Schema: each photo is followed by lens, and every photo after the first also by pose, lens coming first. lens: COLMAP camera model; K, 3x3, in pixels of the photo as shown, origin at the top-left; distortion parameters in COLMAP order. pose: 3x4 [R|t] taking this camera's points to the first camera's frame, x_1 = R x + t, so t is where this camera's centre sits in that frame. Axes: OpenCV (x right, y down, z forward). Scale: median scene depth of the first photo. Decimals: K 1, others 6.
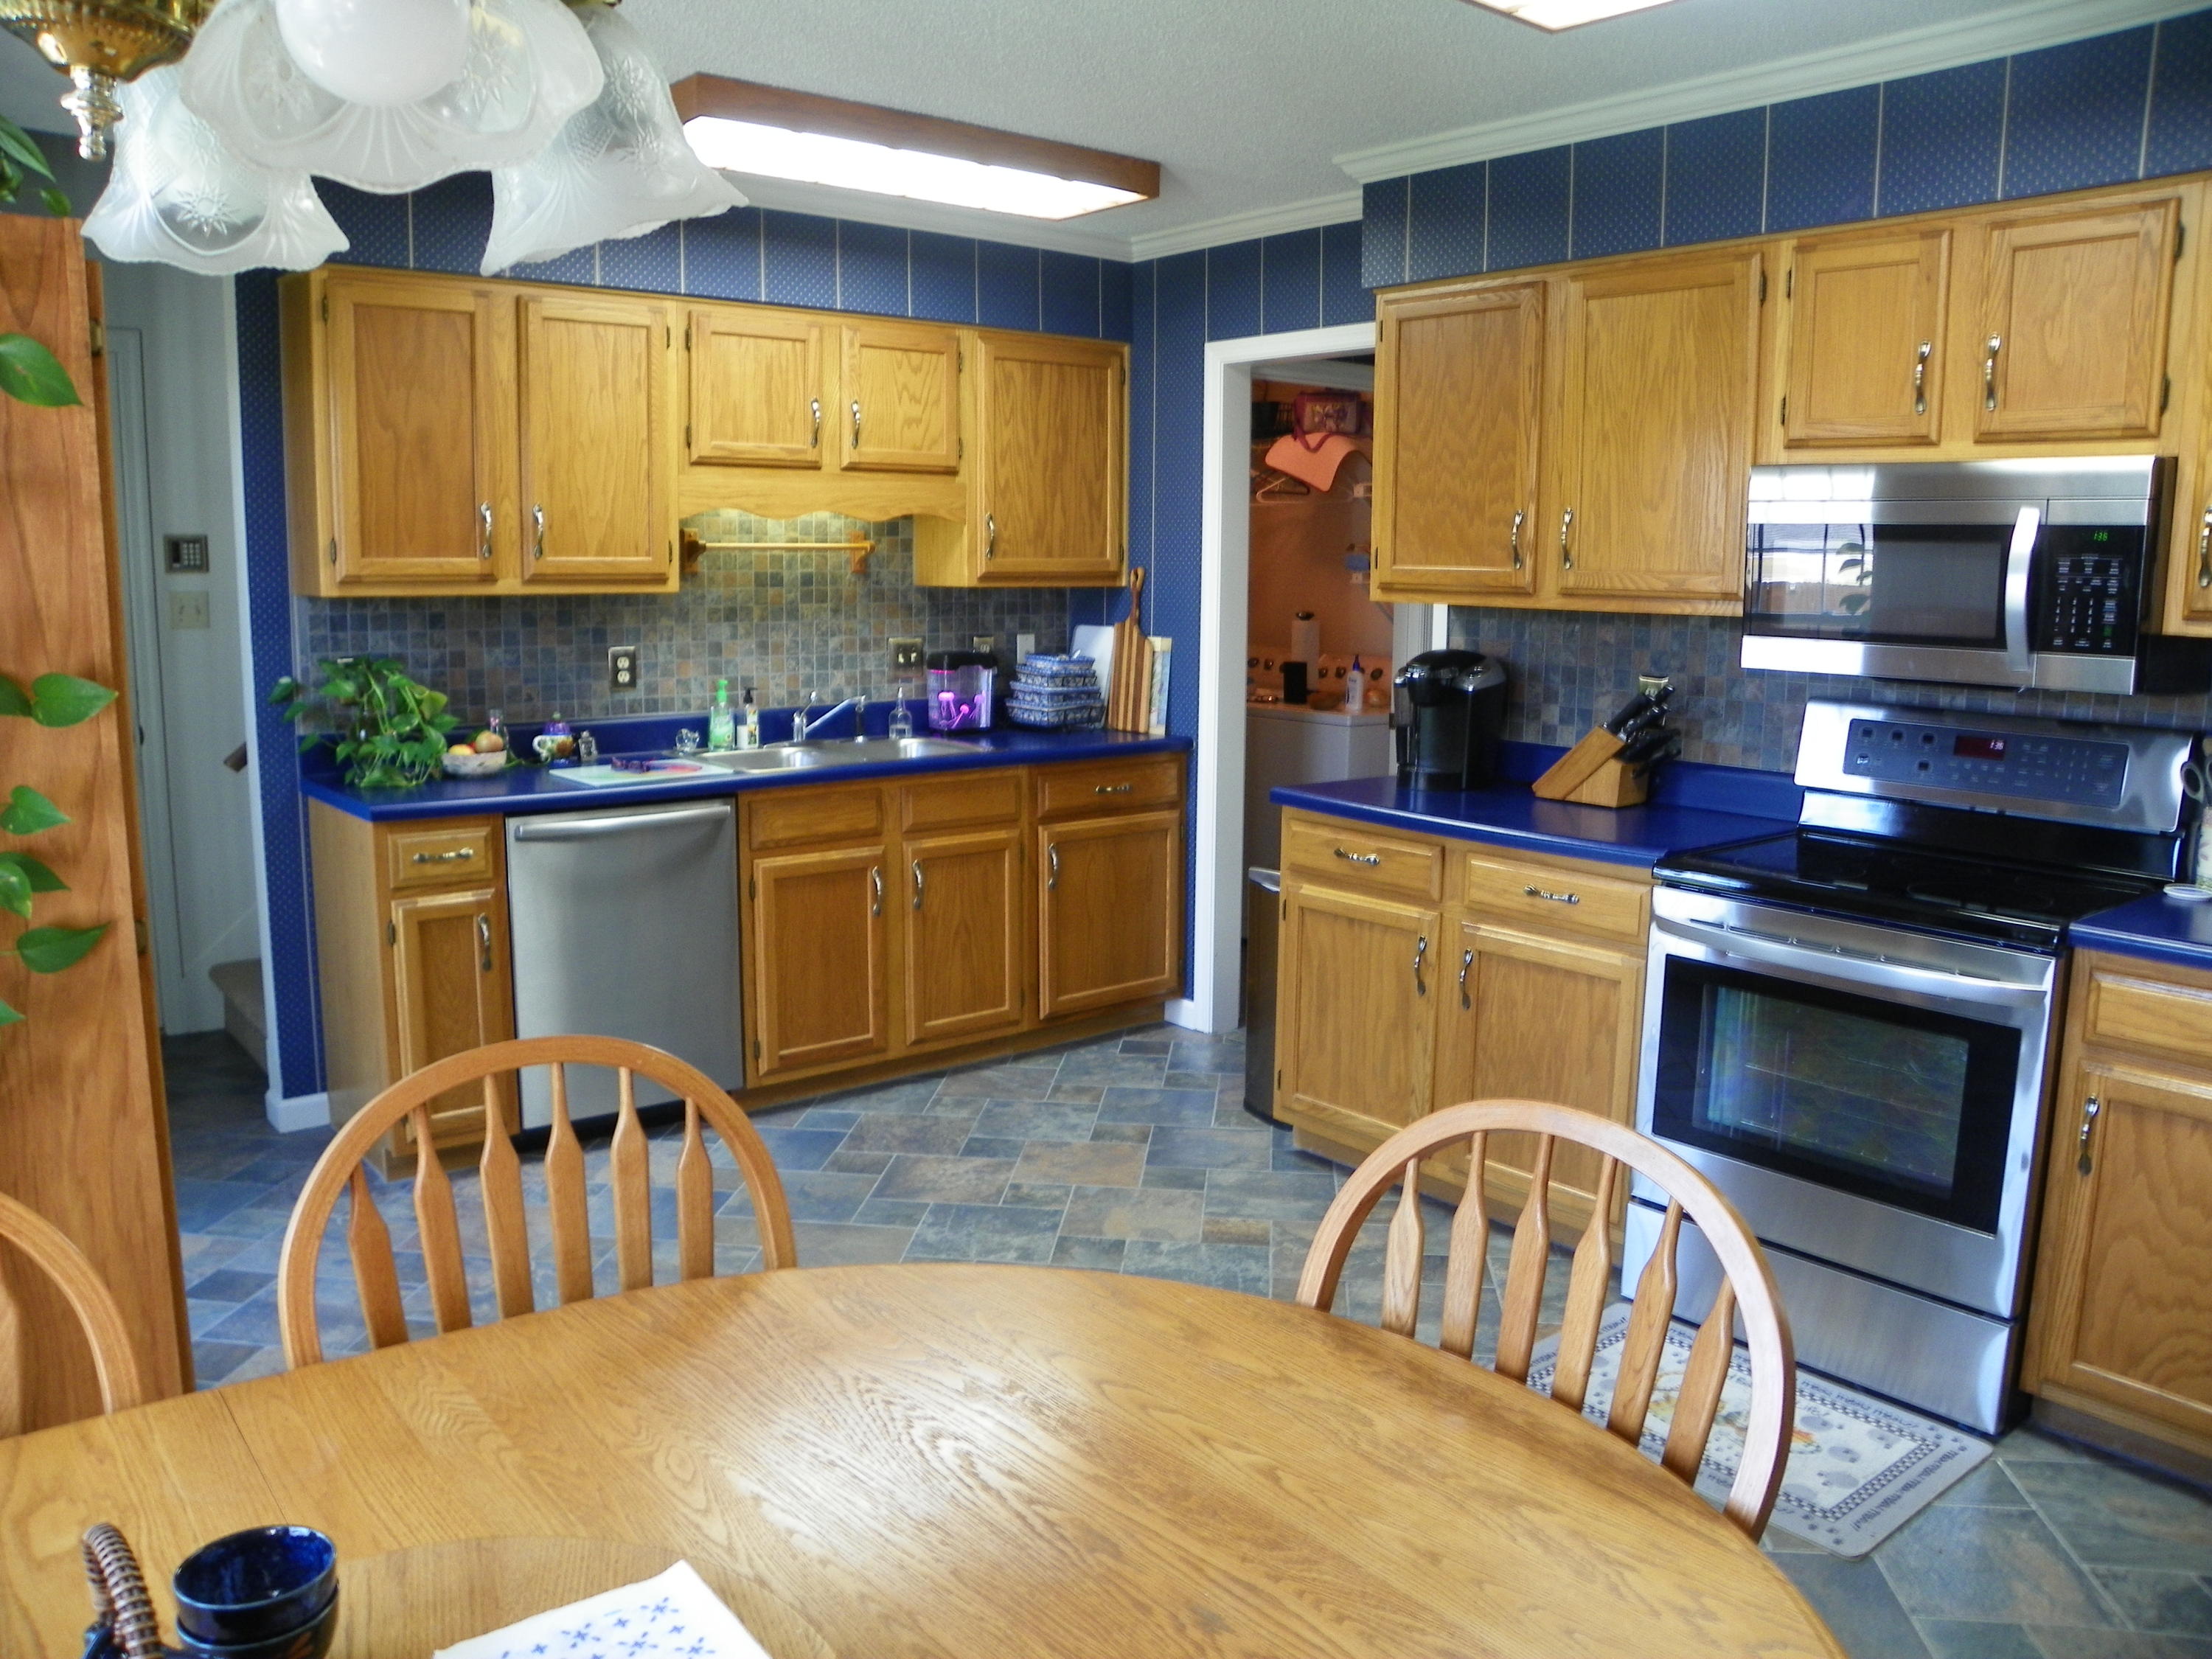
lens RADIAL K [[1692.5, 0, 1094.7], [0, 1692.5, 838.0], [0, 0, 1]] dist [-0.149277, 0.105469]
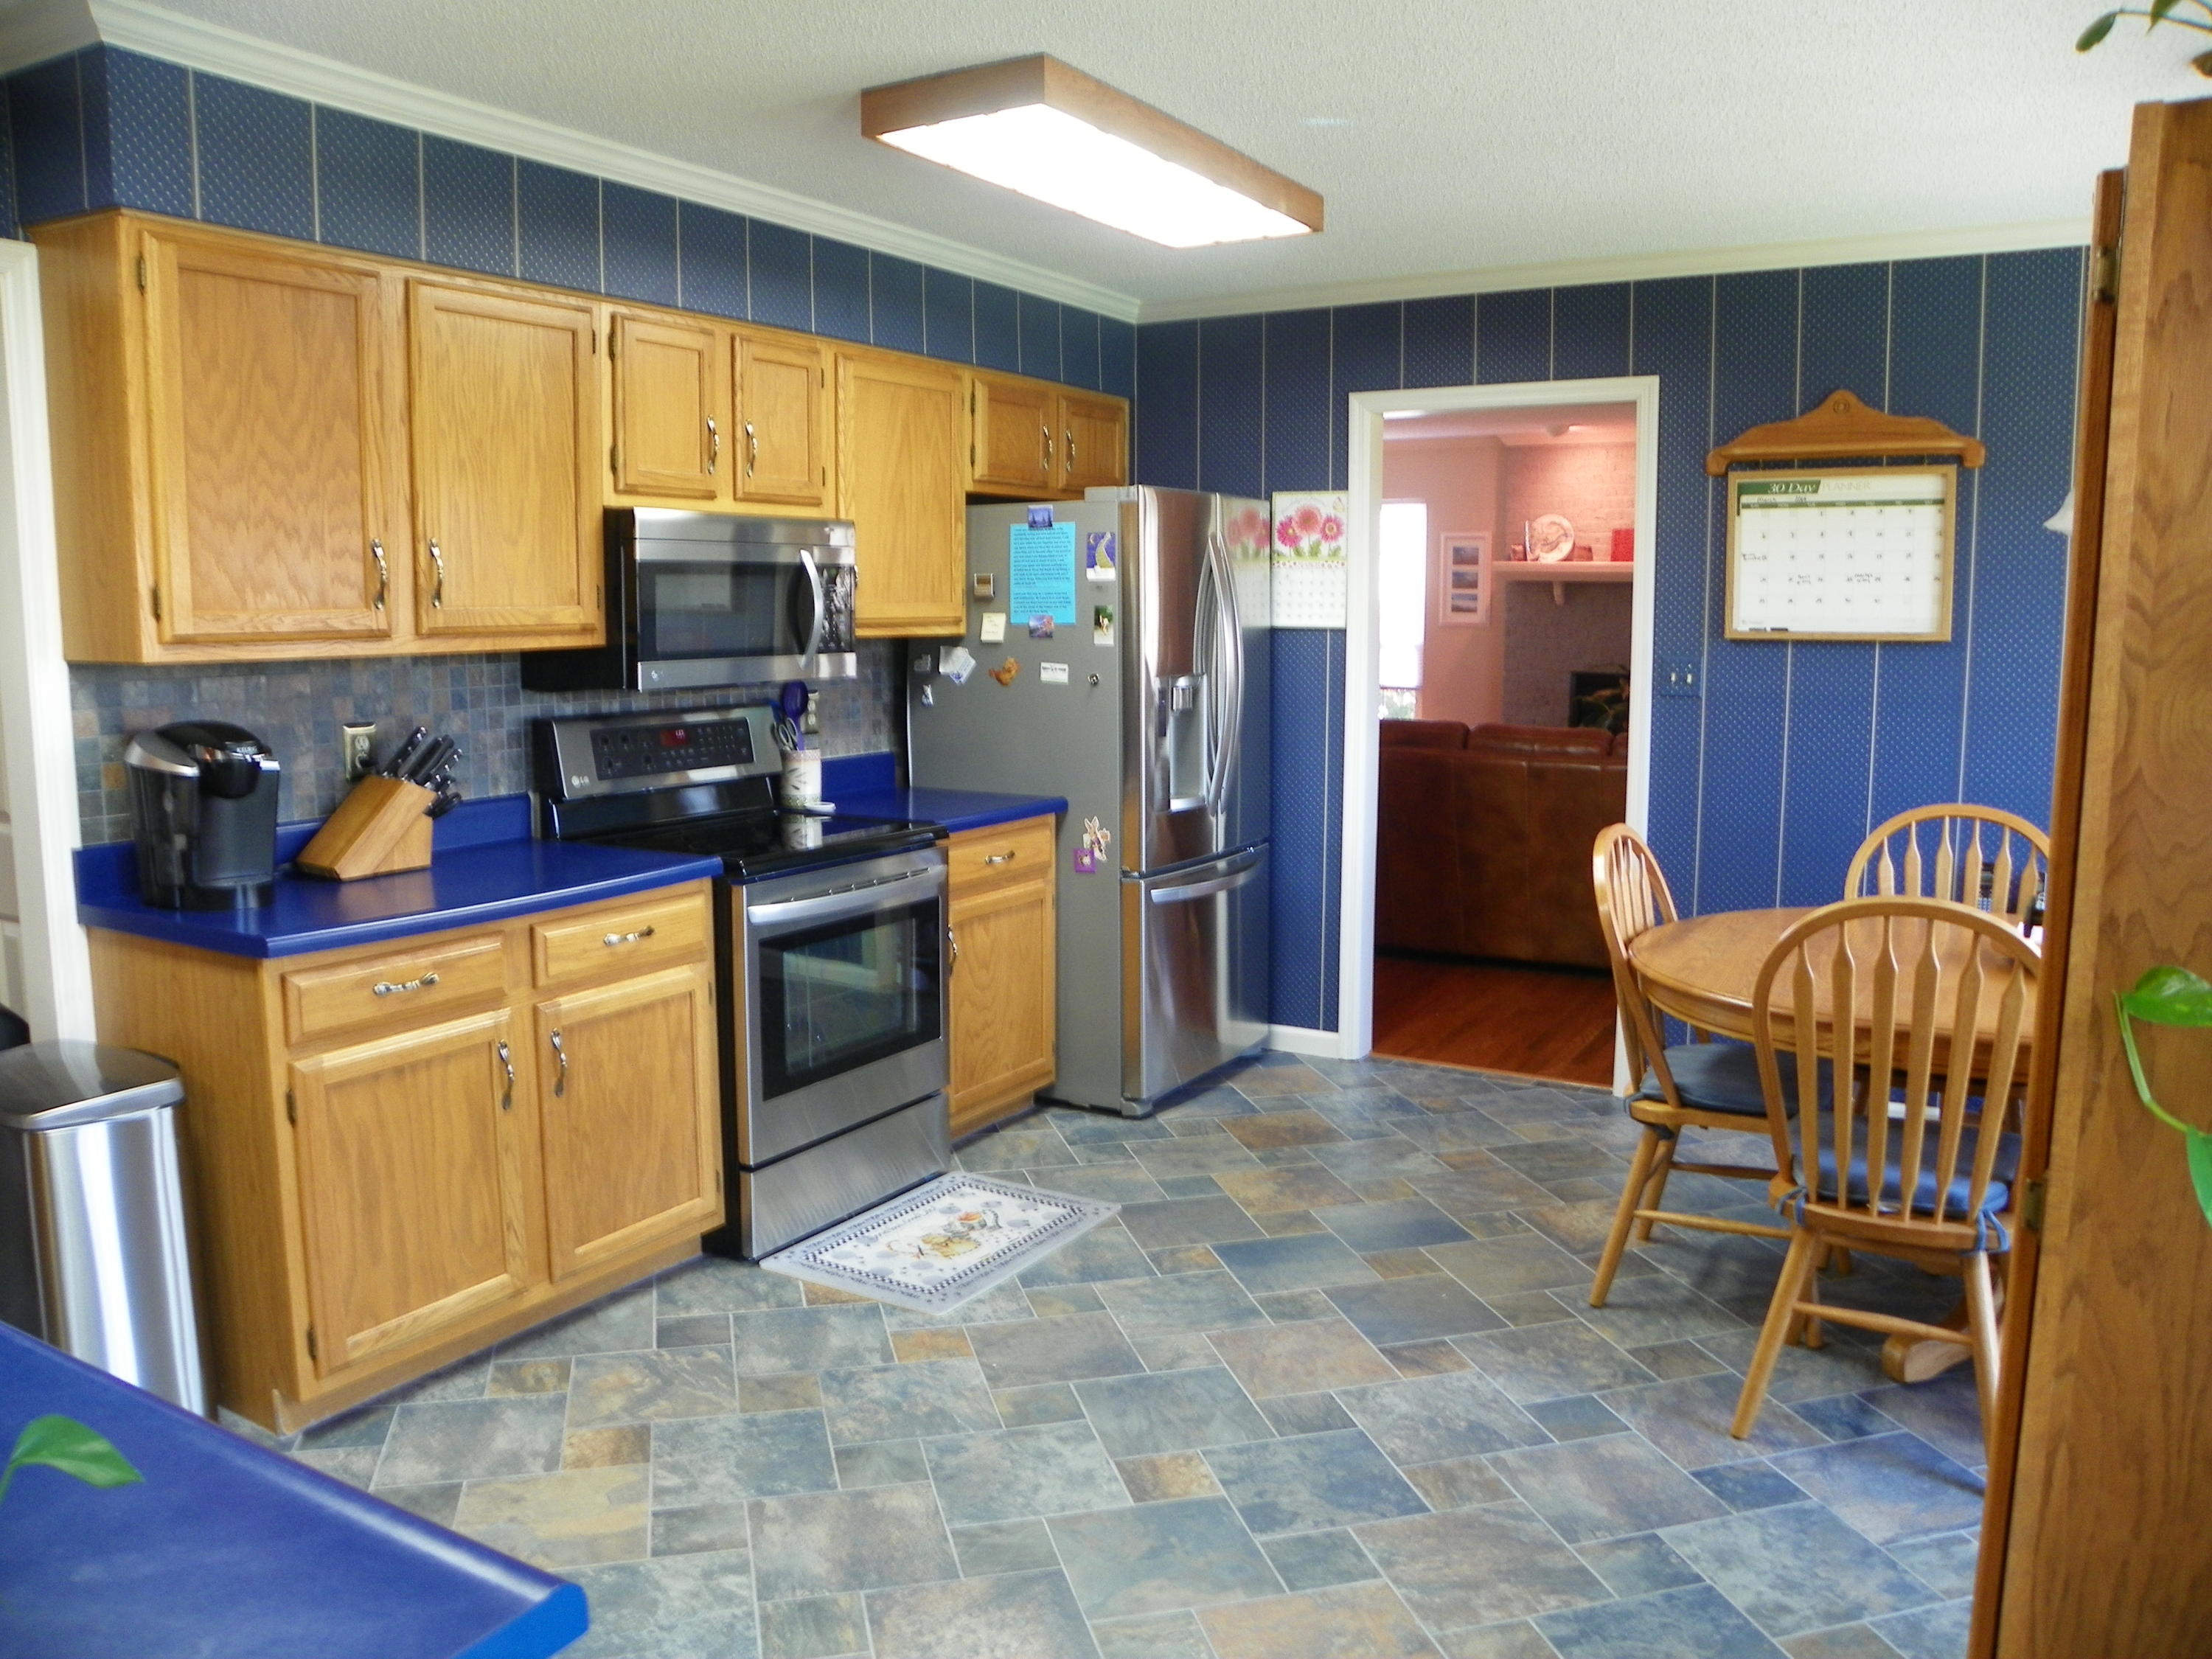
lens RADIAL K [[1692.5, 0, 1094.7], [0, 1692.5, 838.0], [0, 0, 1]] dist [-0.149277, 0.105469]
pose [[-0.342904, -0.140587, 0.928791, -0.695767], [0.148173, 0.968265, 0.201267, -0.171648], [-0.927611, 0.206637, -0.311191, 0.995627]]
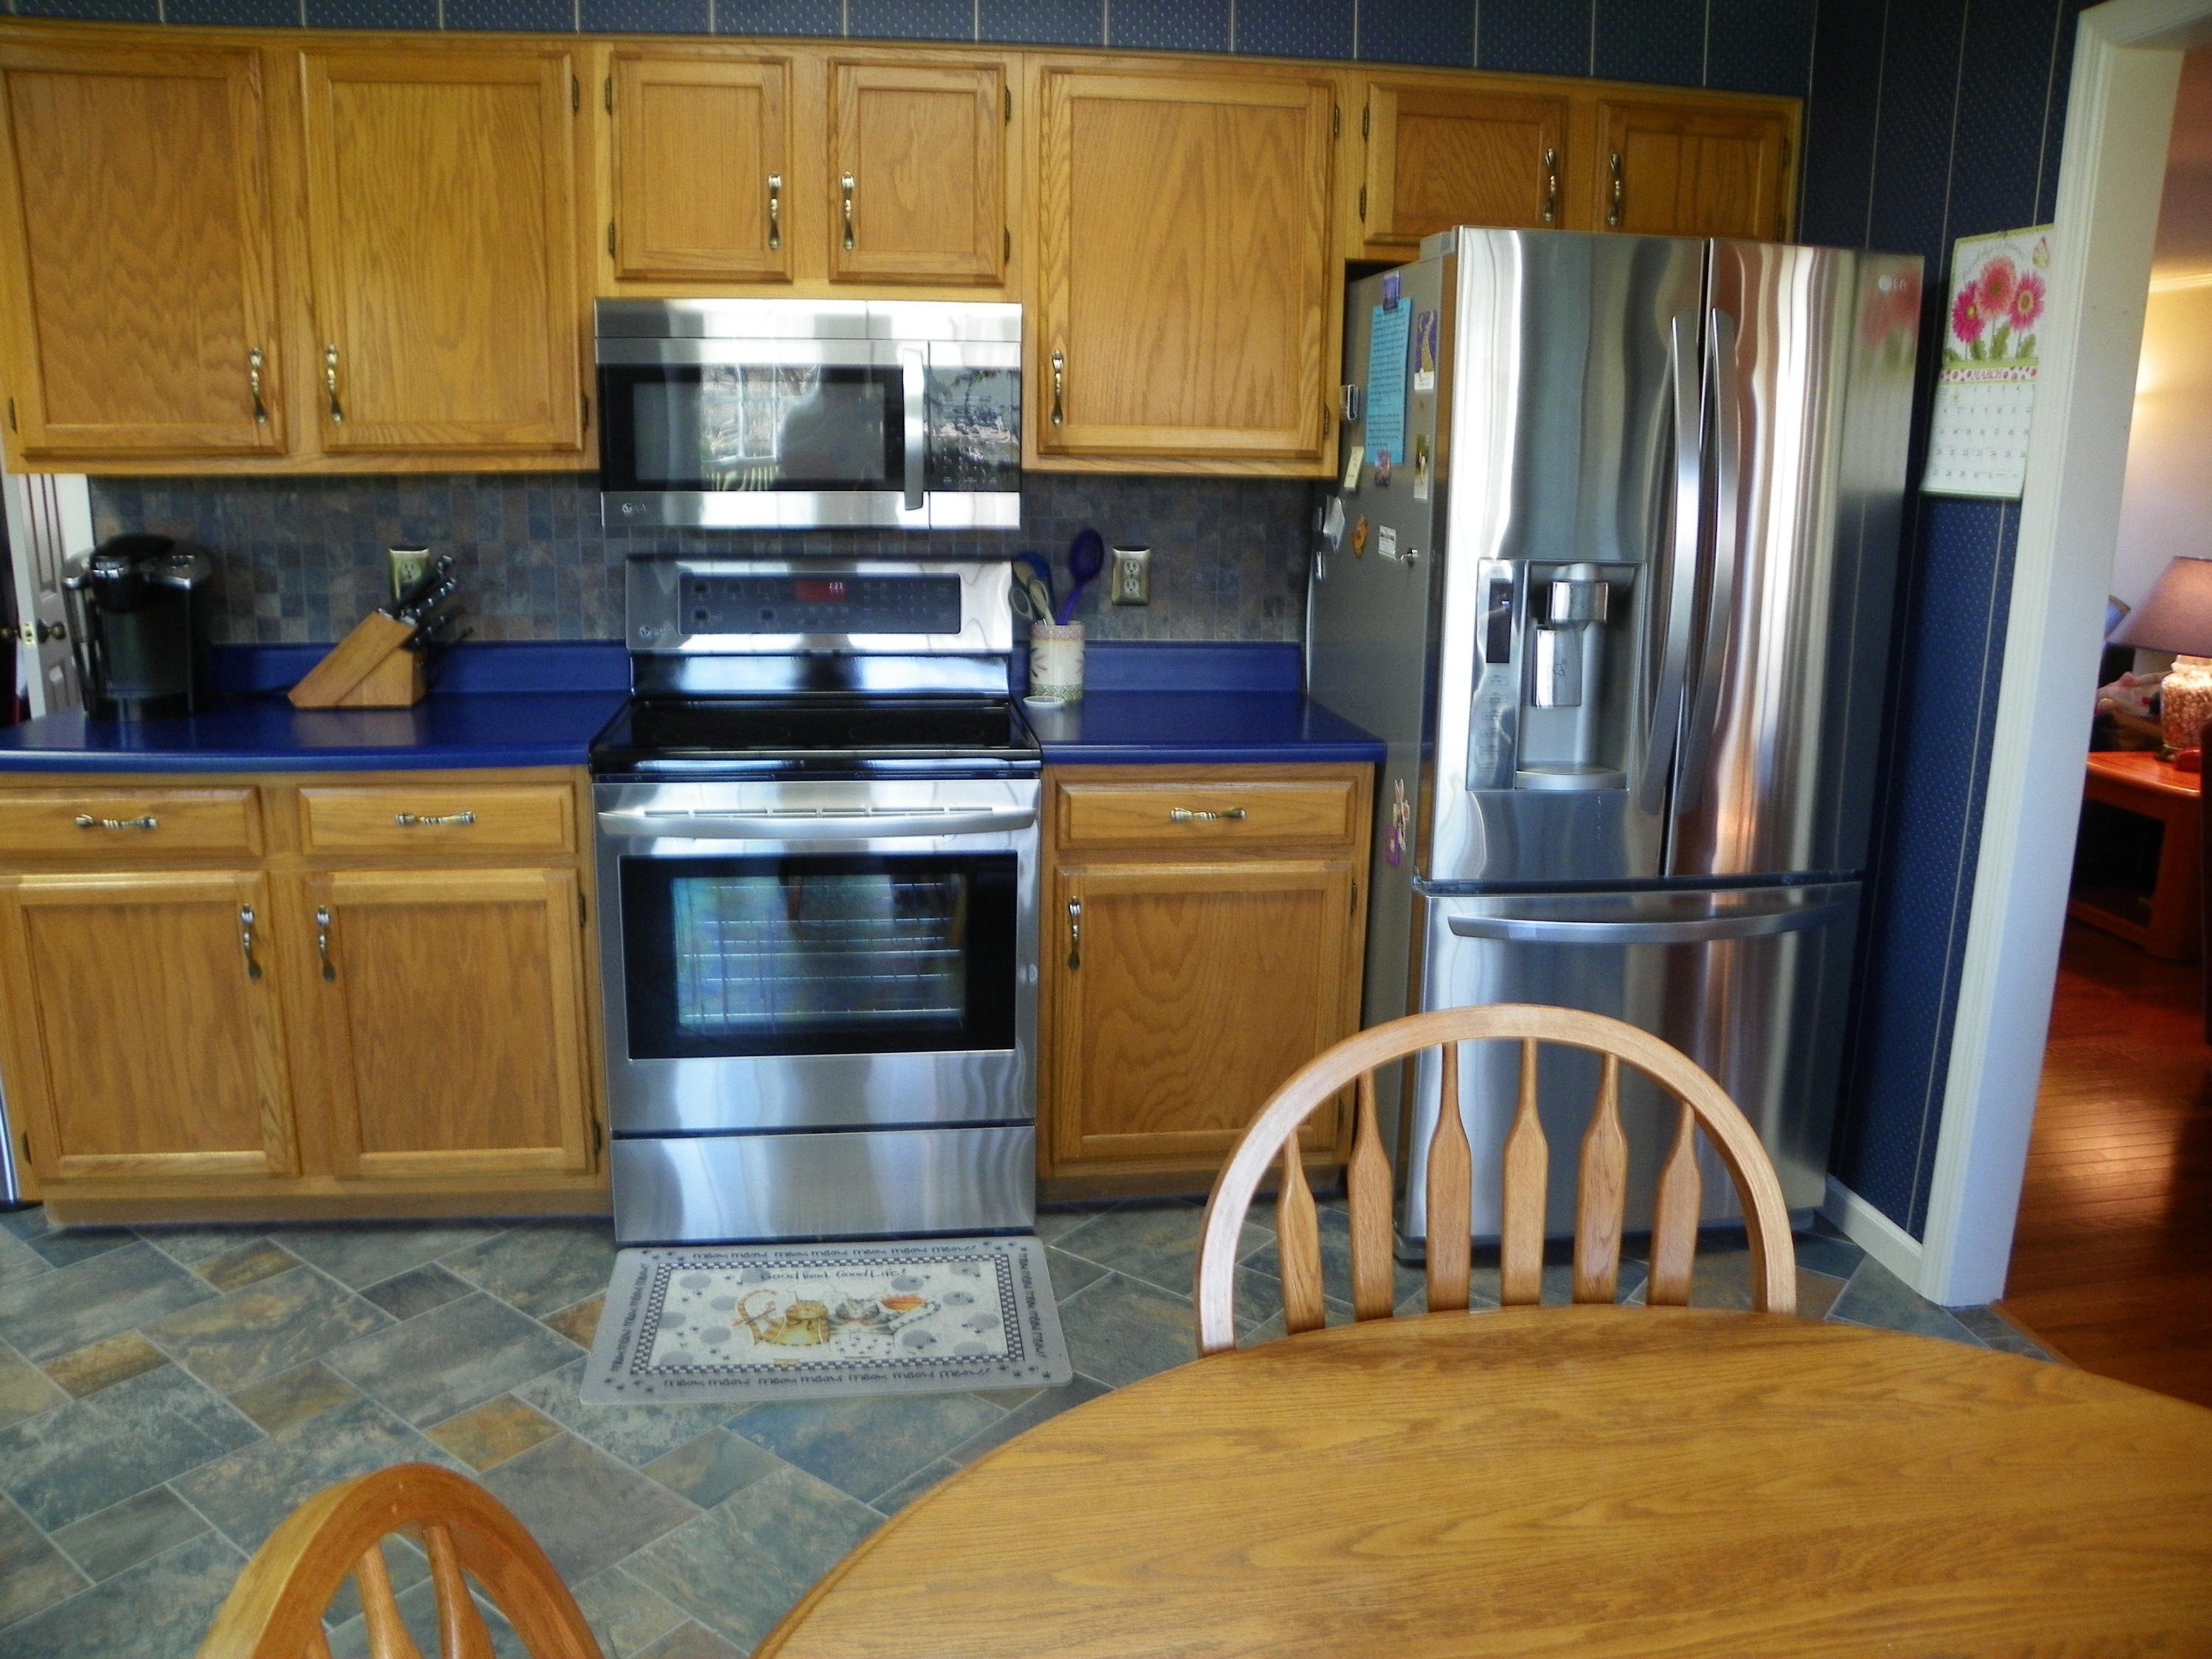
lens RADIAL K [[1690.7, 0, 1106.4], [0, 1690.7, 838.1], [0, 0, 1]] dist [-0.168037, 0.121588]
pose [[0.516668, -0.198126, 0.832947, -0.226120], [0.128176, 0.979793, 0.153549, -0.037656], [-0.846537, 0.027430, 0.531622, 0.274722]]
